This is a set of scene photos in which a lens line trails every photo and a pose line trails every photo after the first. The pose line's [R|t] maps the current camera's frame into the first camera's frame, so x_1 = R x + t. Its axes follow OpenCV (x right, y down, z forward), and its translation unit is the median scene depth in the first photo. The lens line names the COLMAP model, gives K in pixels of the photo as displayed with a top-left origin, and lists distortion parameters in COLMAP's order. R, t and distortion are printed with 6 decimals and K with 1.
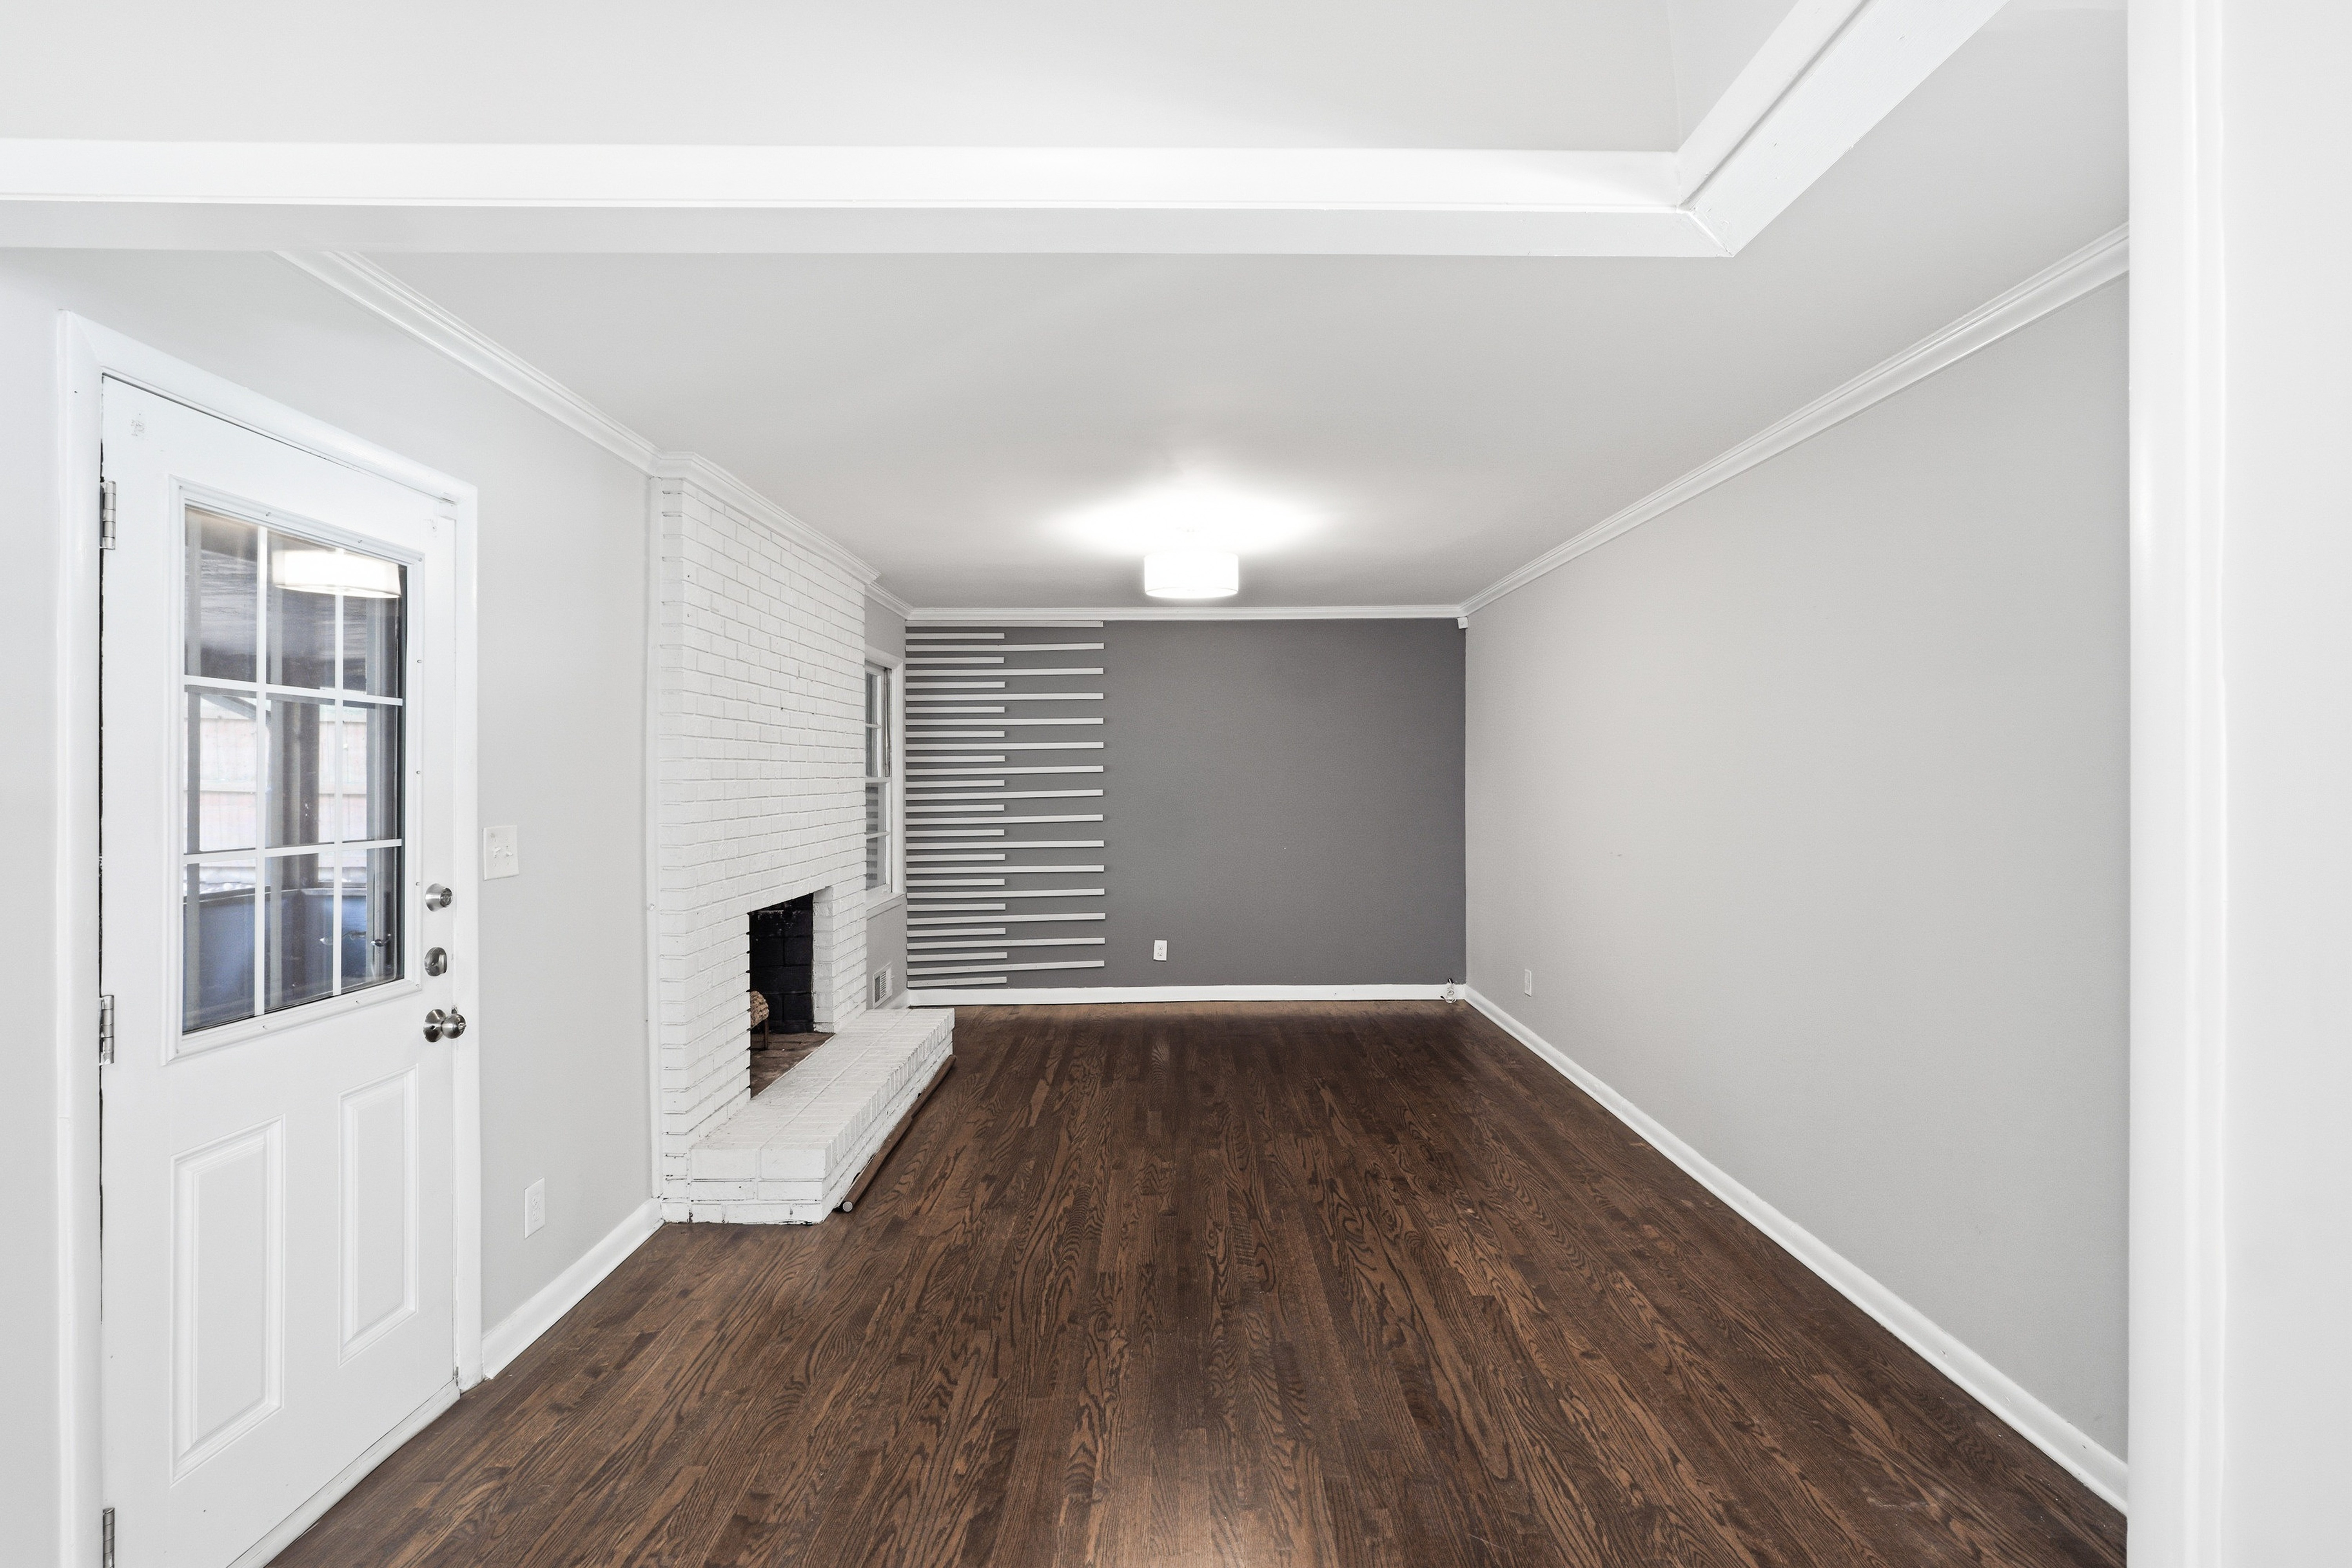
lens RADIAL K [[1082.8, 0, 1186.2], [0, 1082.8, 776.8], [0, 0, 1]] dist [-0.016210, 0.005147]
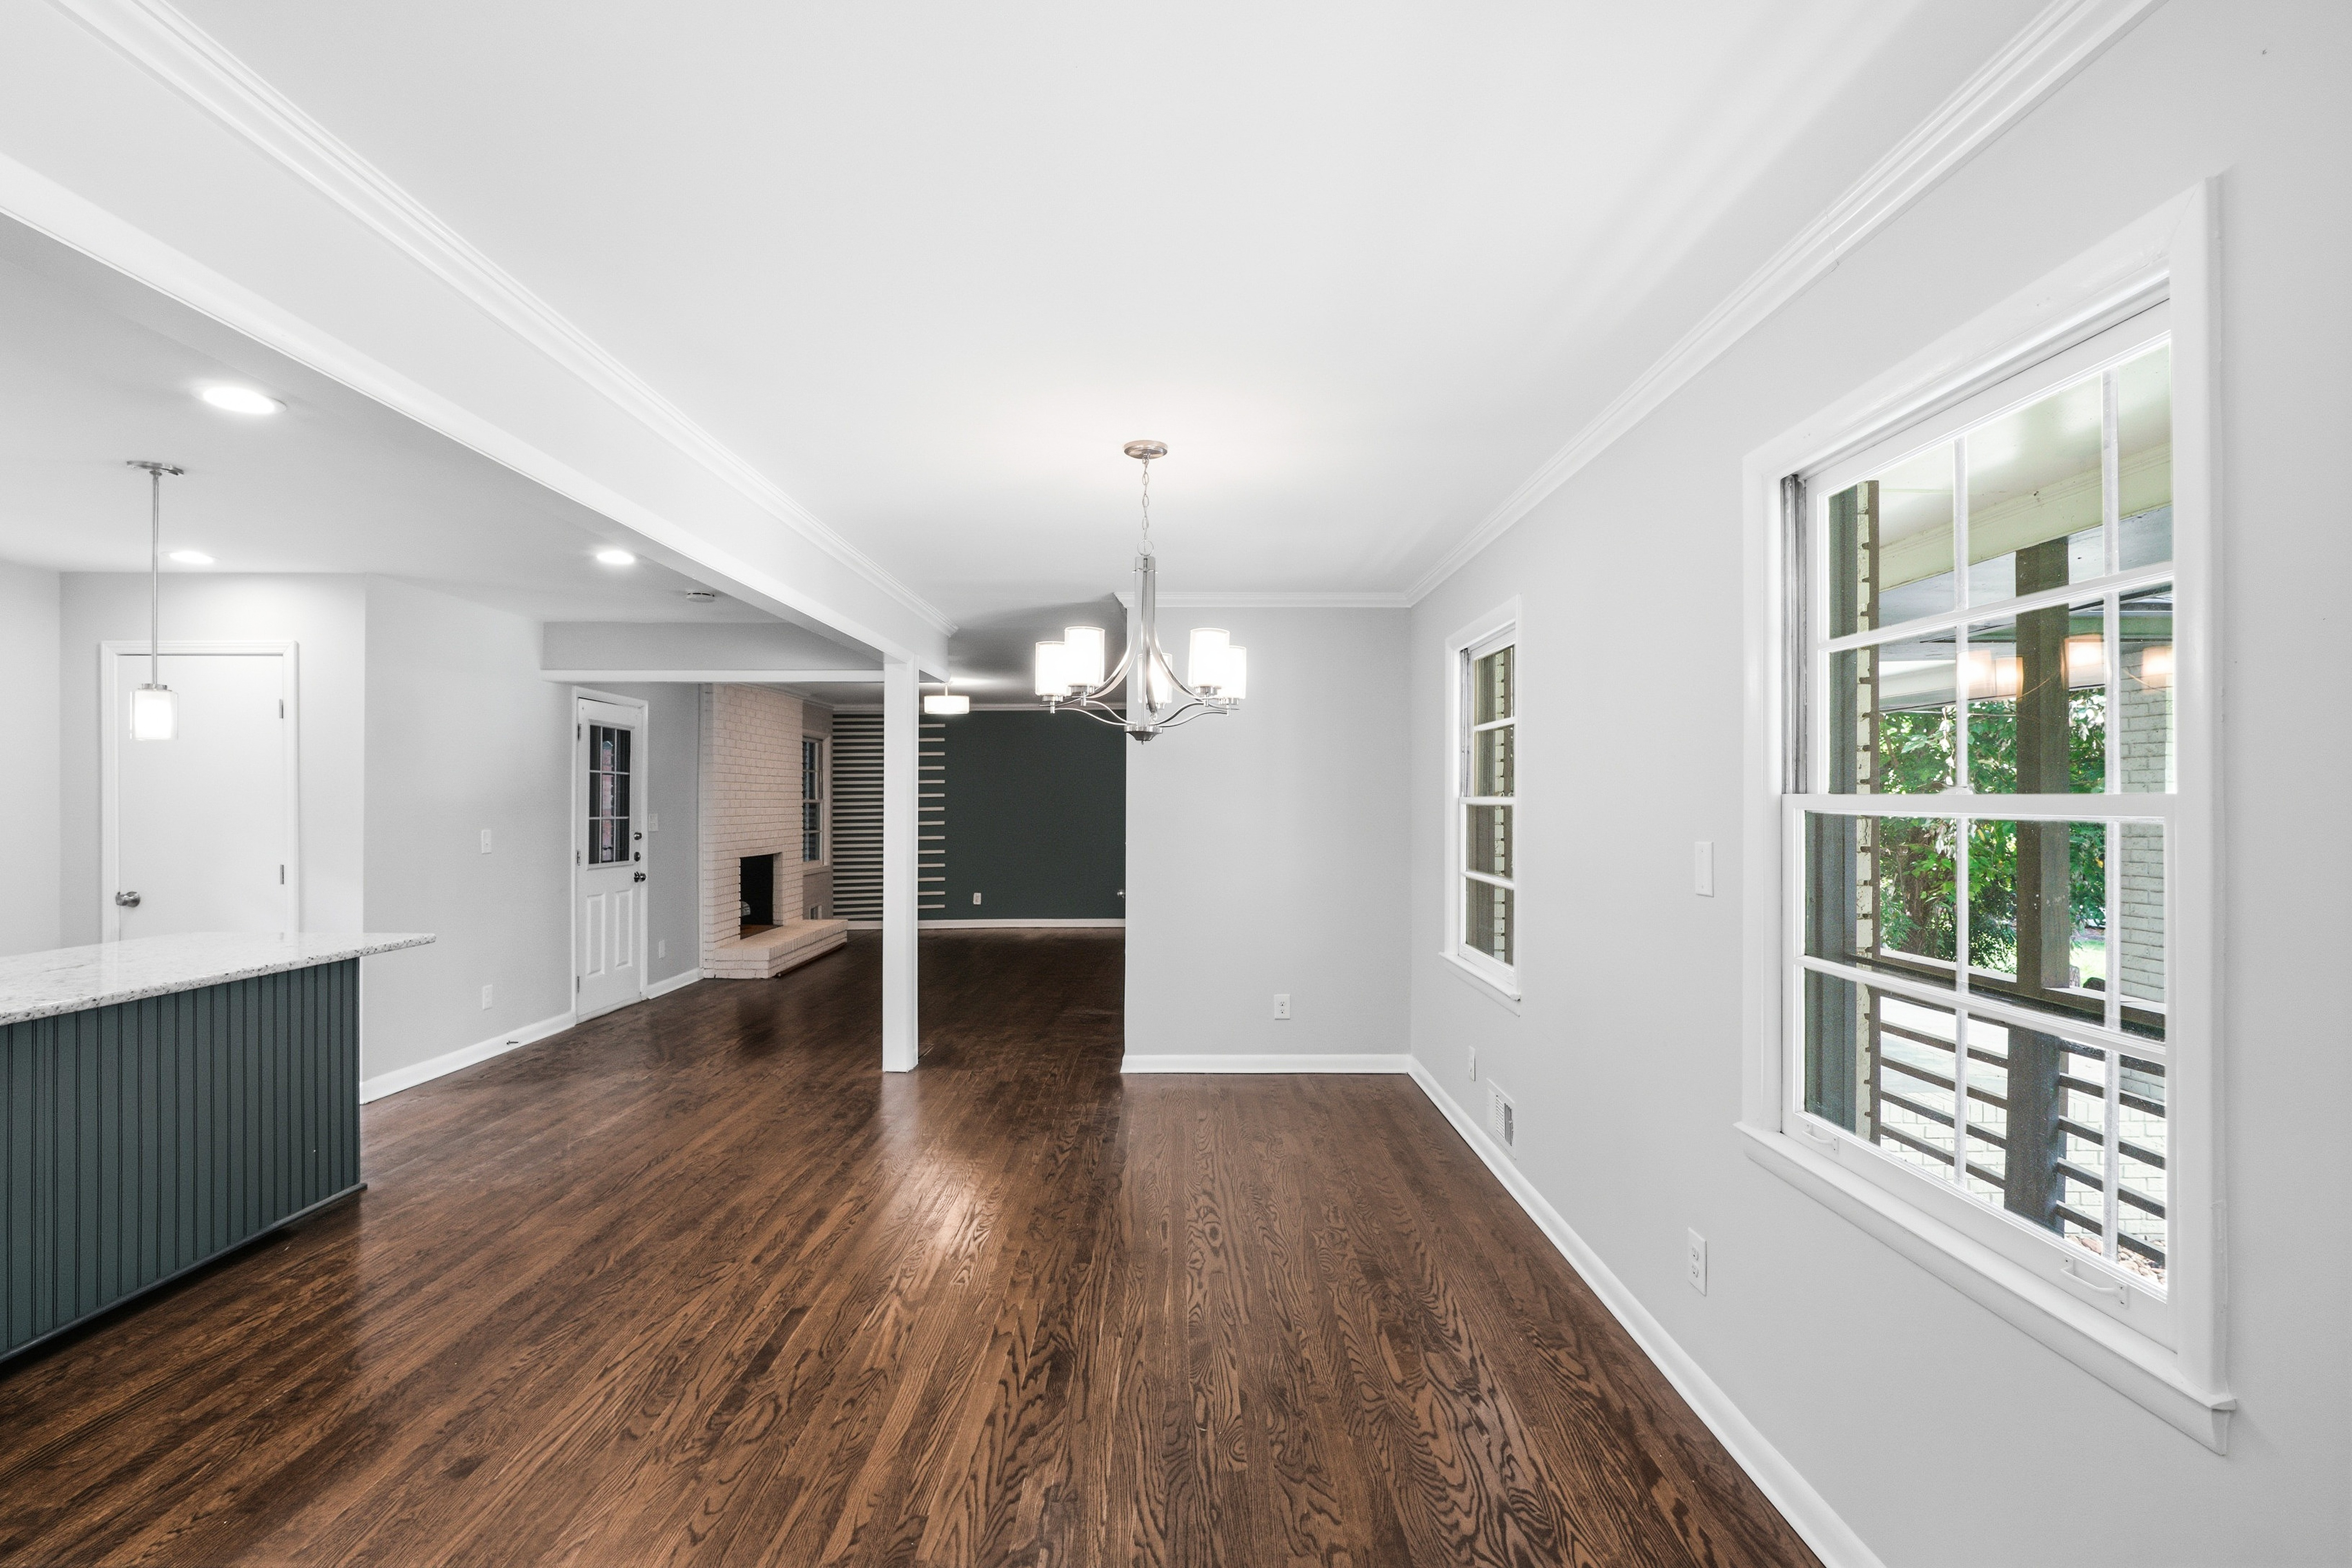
lens RADIAL K [[1082.8, 0, 1188.7], [0, 1082.8, 796.7], [0, 0, 1]] dist [-0.016210, 0.005147]
pose [[0.999989, 0.003802, -0.002666, 0.513647], [-0.003818, 0.999974, -0.006105, 0.006456], [0.002643, 0.006115, 0.999978, -1.198780]]
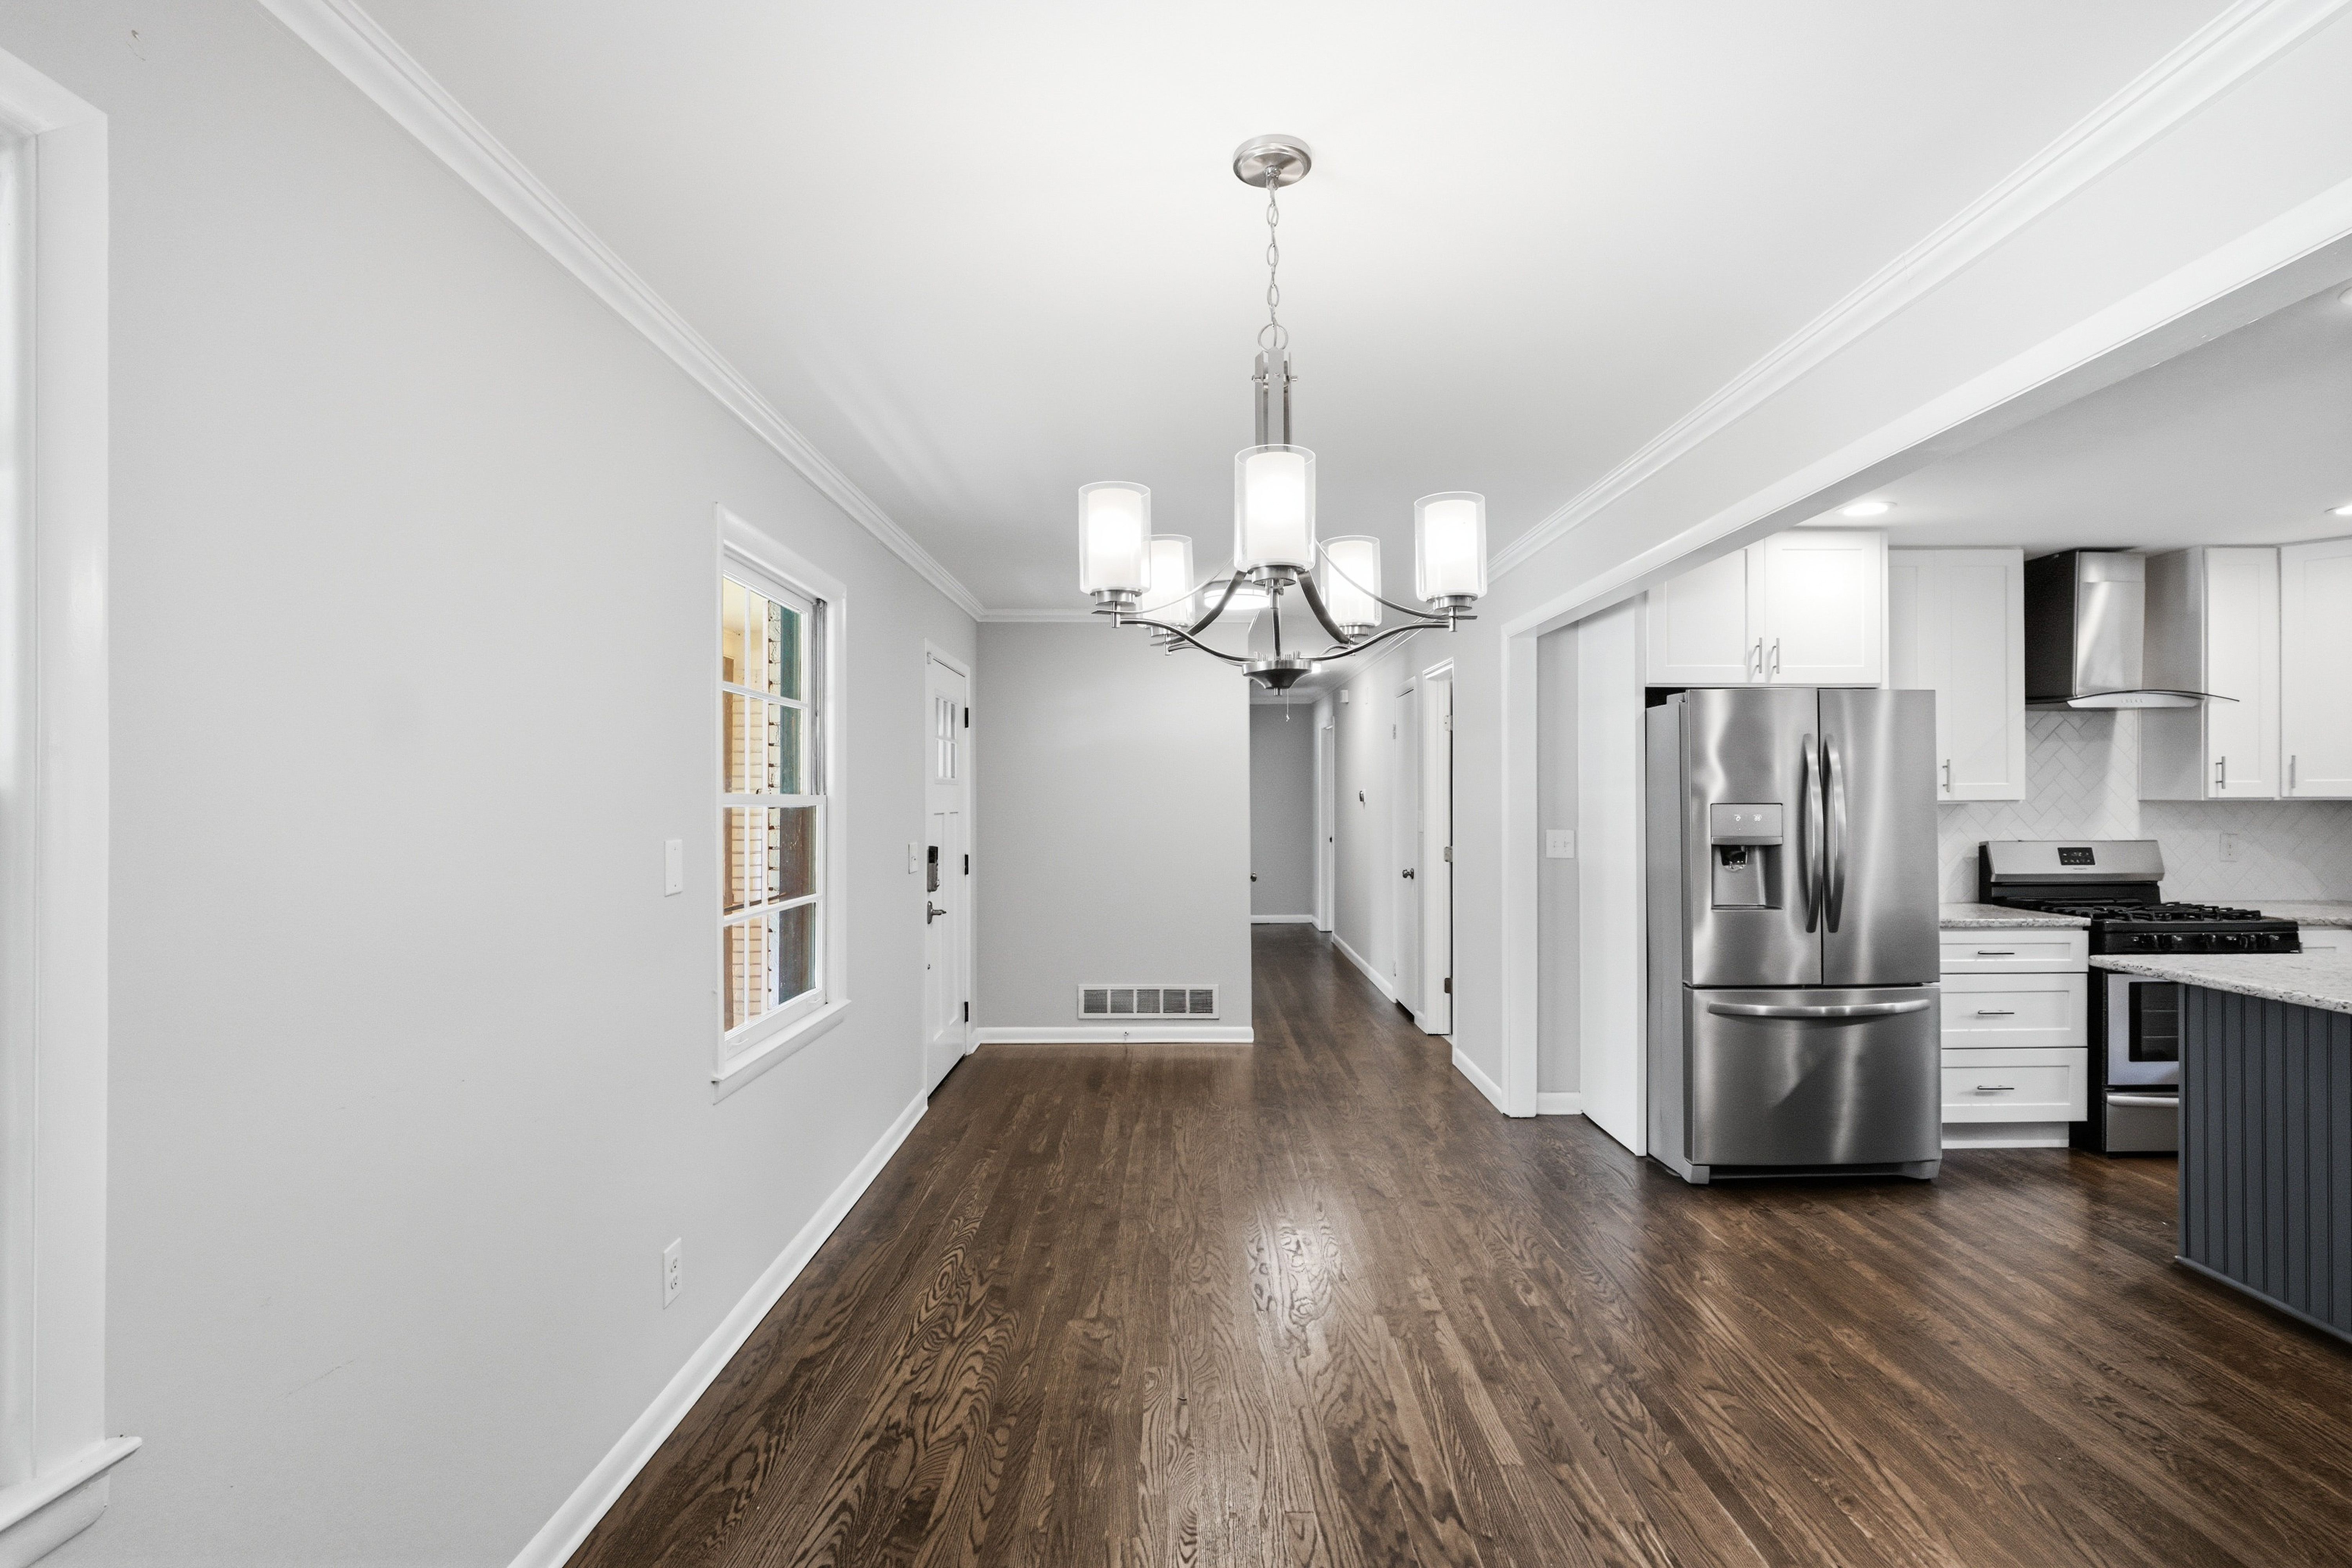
lens RADIAL K [[1082.8, 0, 1178.8], [0, 1082.8, 800.5], [0, 0, 1]] dist [-0.016210, 0.005147]
pose [[-0.999866, 0.006003, 0.015259, 0.511522], [0.006065, 0.999974, 0.004022, 0.004068], [-0.015235, 0.004114, -0.999875, -0.027480]]
